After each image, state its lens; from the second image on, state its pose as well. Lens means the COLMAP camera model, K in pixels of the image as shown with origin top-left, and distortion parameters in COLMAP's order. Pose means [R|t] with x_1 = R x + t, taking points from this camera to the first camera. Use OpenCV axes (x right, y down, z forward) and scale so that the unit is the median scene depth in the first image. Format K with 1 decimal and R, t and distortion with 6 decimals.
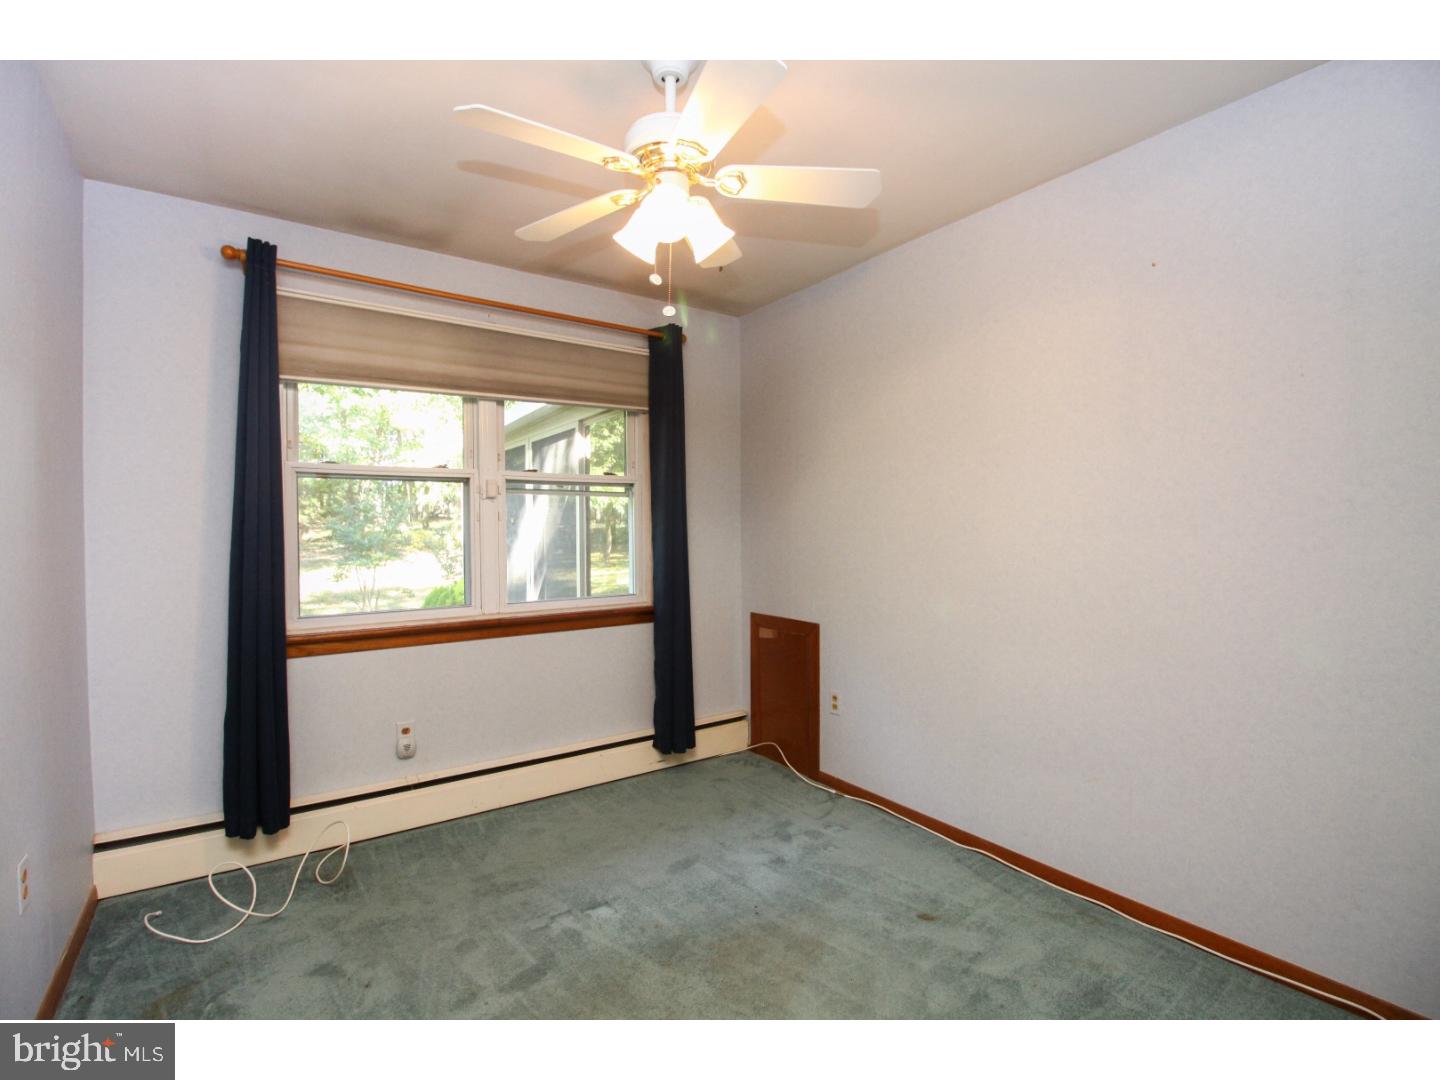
lens RADIAL K [[667.8, 0, 715.7], [0, 667.8, 538.3], [0, 0, 1]] dist [-0.003744, -0.002888]
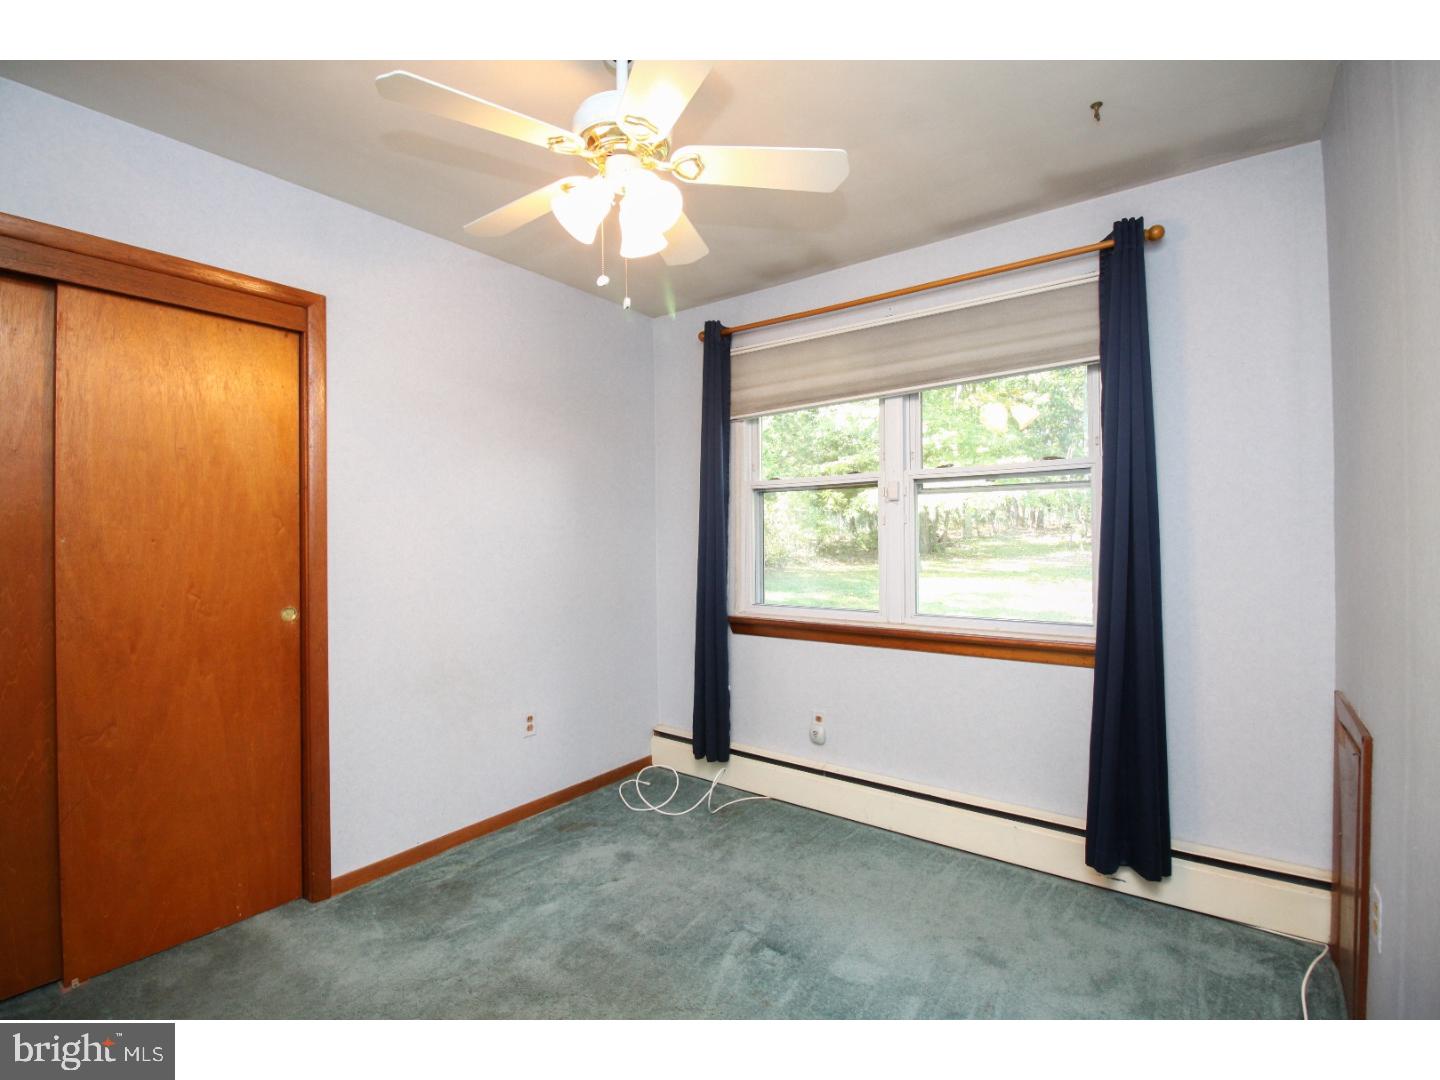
lens RADIAL K [[667.8, 0, 717.6], [0, 667.8, 539.3], [0, 0, 1]] dist [-0.003744, -0.002888]
pose [[0.318124, 0.009468, -0.948002, 0.542898], [-0.002358, 0.999955, 0.009196, -0.015469], [0.948046, -0.000690, 0.318132, 0.521424]]
